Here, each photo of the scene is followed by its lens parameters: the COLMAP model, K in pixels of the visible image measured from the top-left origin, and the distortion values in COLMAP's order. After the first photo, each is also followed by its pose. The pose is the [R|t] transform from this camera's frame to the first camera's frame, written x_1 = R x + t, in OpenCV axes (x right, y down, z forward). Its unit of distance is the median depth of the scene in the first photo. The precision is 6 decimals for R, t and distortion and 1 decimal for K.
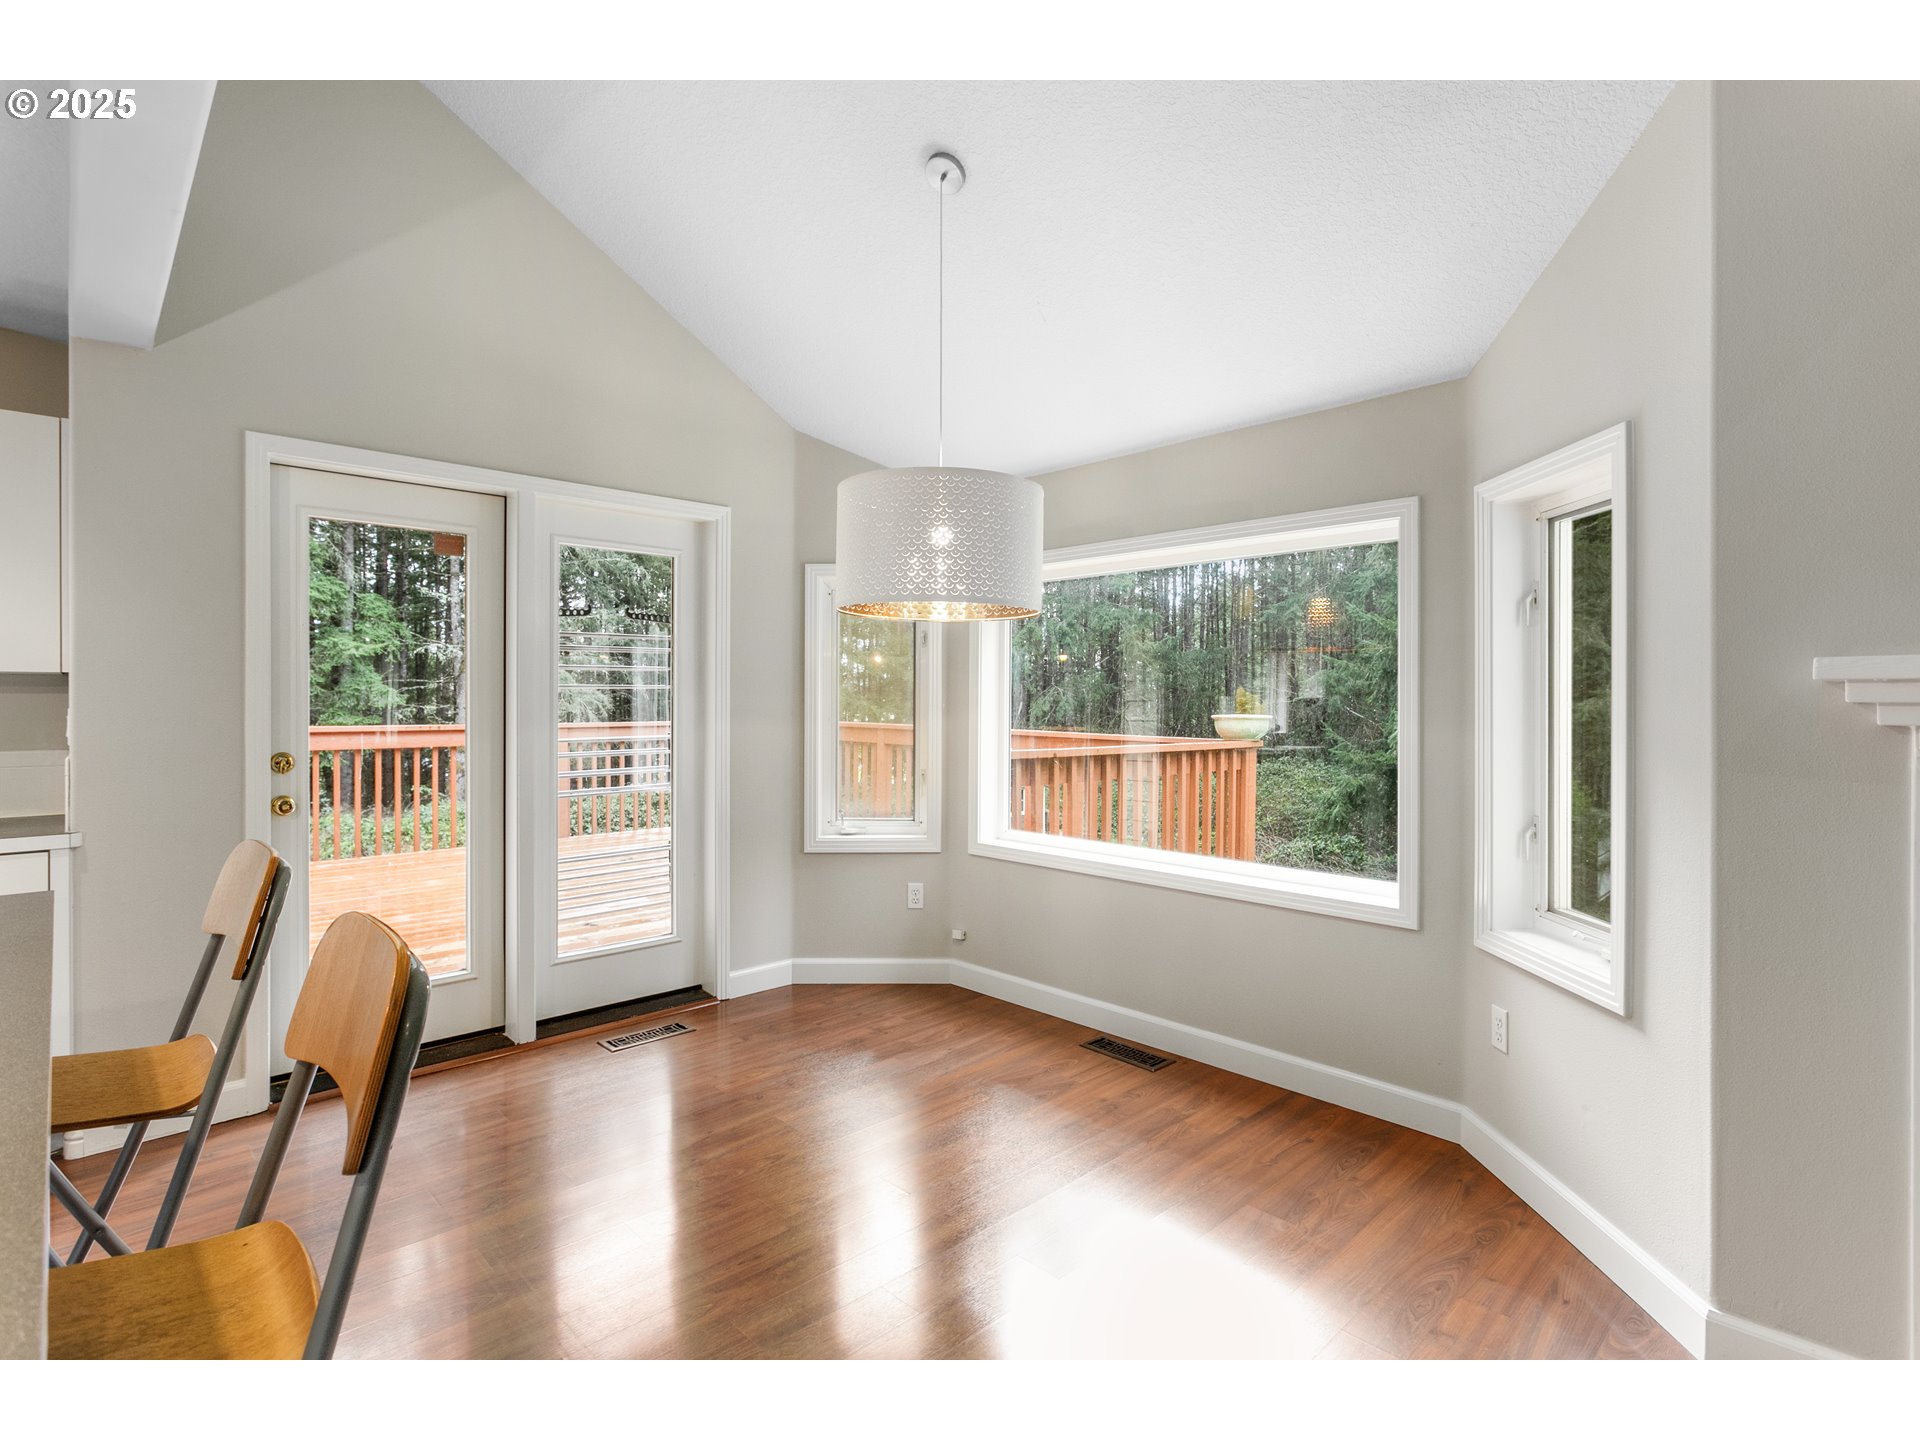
lens RADIAL K [[935.6, 0, 955.2], [0, 935.6, 707.3], [0, 0, 1]] dist [-0.002809, 0.000327]
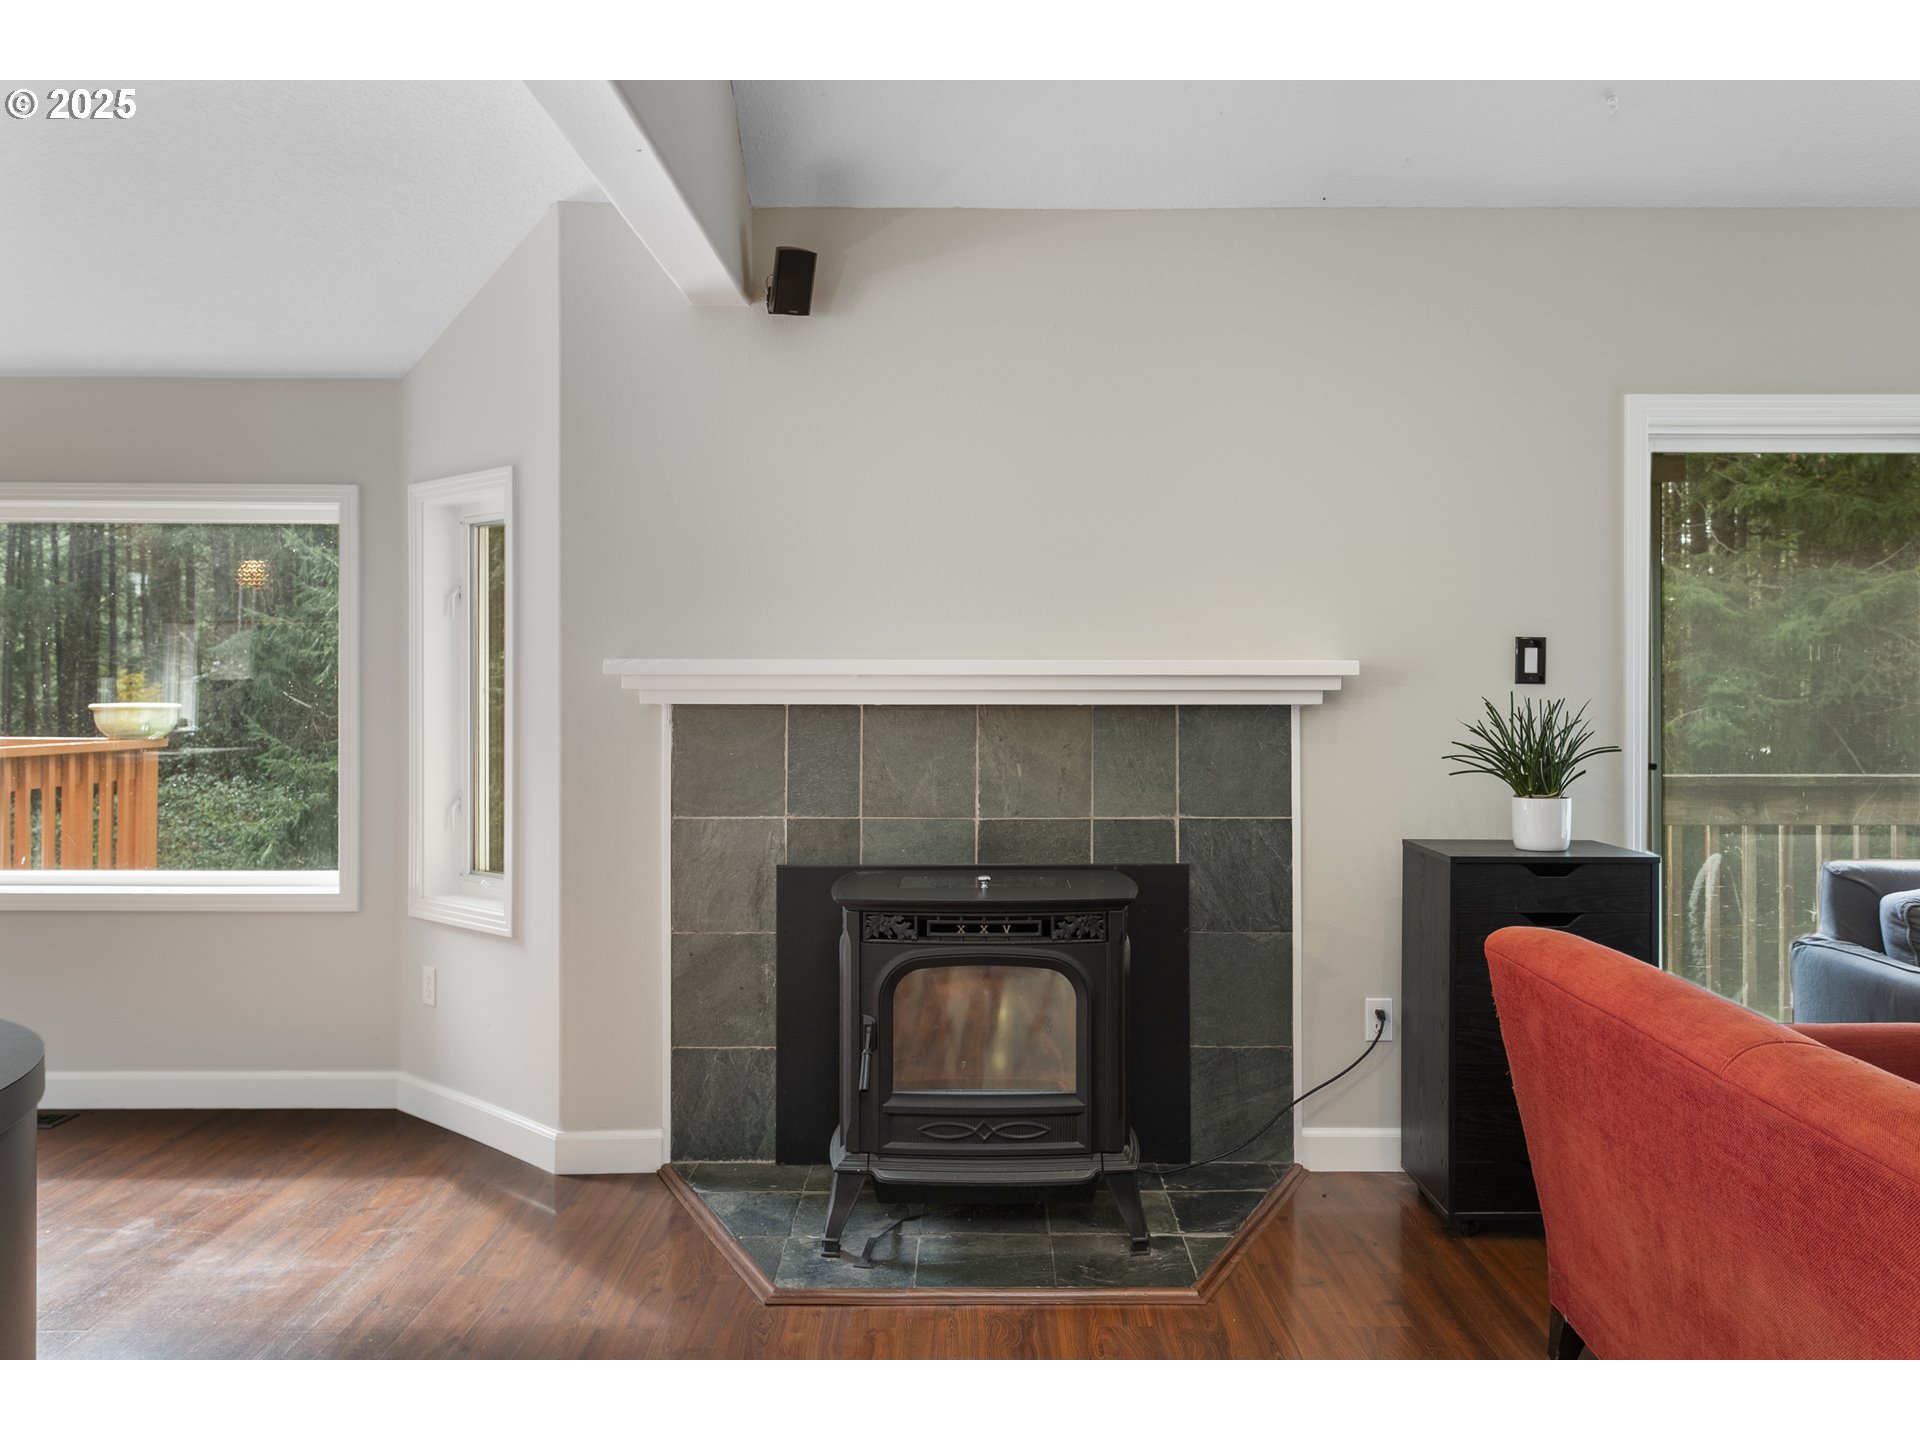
lens RADIAL K [[1449.2, 0, 963.4], [0, 1449.2, 675.8], [0, 0, 1]] dist [0.000845, 0.005854]
pose [[0.671341, 0.001111, 0.741148, -0.226409], [0.006416, 0.999953, -0.007311, -0.003135], [-0.741121, 0.009663, 0.671302, -0.535670]]
